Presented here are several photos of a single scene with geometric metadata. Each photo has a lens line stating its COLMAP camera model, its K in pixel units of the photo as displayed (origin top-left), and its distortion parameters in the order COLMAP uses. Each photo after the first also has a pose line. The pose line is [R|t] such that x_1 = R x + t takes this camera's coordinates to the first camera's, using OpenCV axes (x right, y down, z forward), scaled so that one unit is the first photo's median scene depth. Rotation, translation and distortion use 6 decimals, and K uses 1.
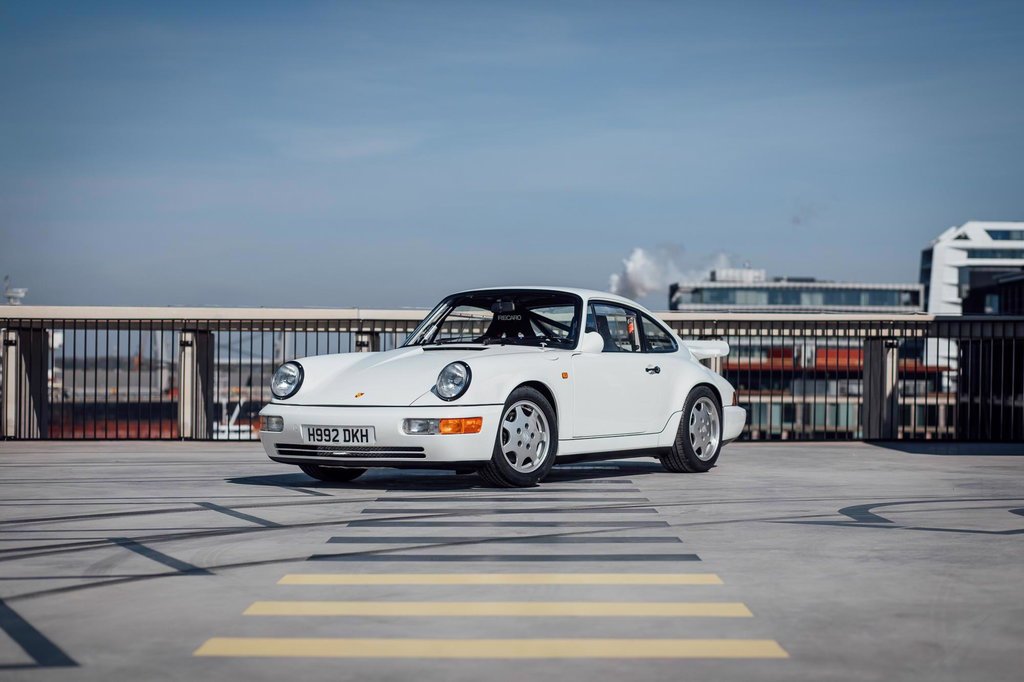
lens RADIAL K [[2365.7, 0, 514.8], [0, 2365.7, 341.5], [0, 0, 1]] dist [0.072994, 0.000000]
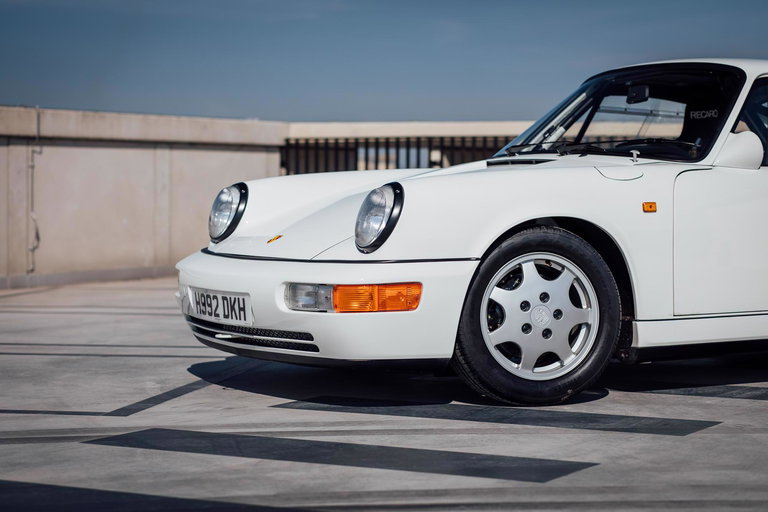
lens RADIAL K [[1774.3, 0, 383.7], [0, 1774.3, 256.7], [0, 0, 1]] dist [0.072994, 0.000000]
pose [[0.880975, 0.018944, -0.472783, 0.164370], [0.004741, 0.998795, 0.048854, 0.004984], [0.473139, -0.045281, 0.879823, 0.586071]]
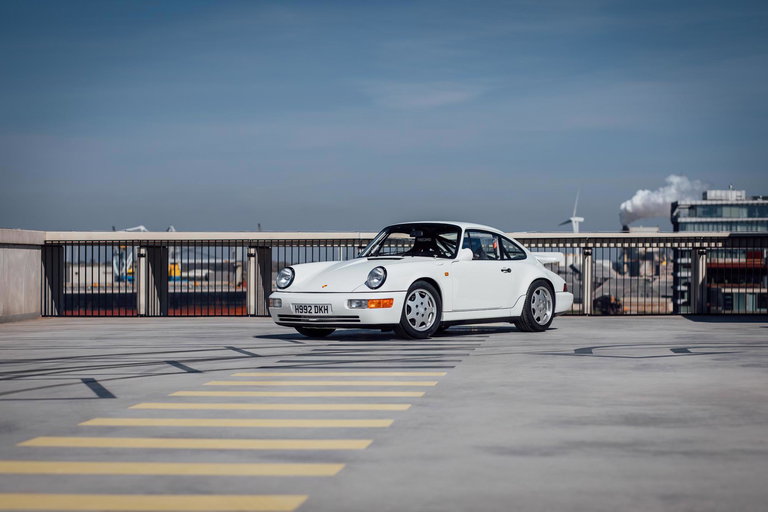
lens RADIAL K [[1774.3, 0, 382.5], [0, 1774.3, 256.3], [0, 0, 1]] dist [0.072994, 0.000000]
pose [[0.995936, -0.007040, -0.089792, 0.088690], [0.007423, 0.999965, 0.003941, -0.003743], [0.089761, -0.004592, 0.995953, -0.273566]]
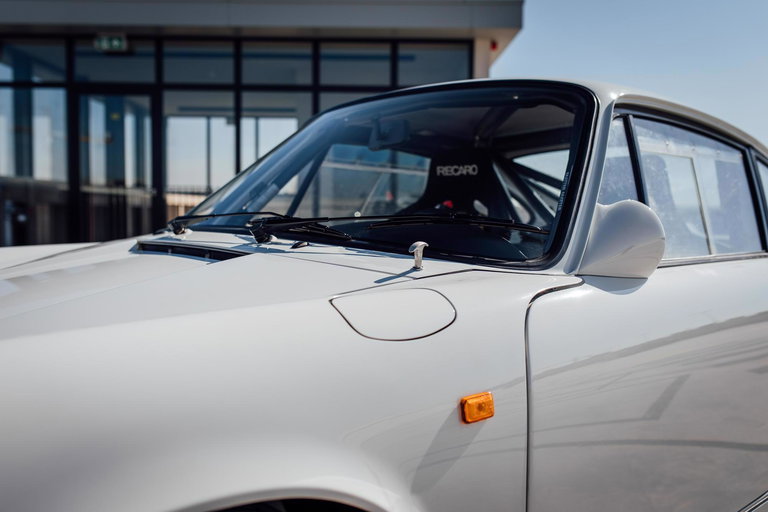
lens RADIAL K [[749.5, 0, 381.4], [0, 749.5, 255.6], [0, 0, 1]] dist [0.003867, 0.000000]
pose [[0.959215, 0.024736, -0.281595, 0.030669], [-0.004526, 0.997380, 0.072195, -0.003640], [0.282643, -0.067976, 0.956814, 0.923162]]
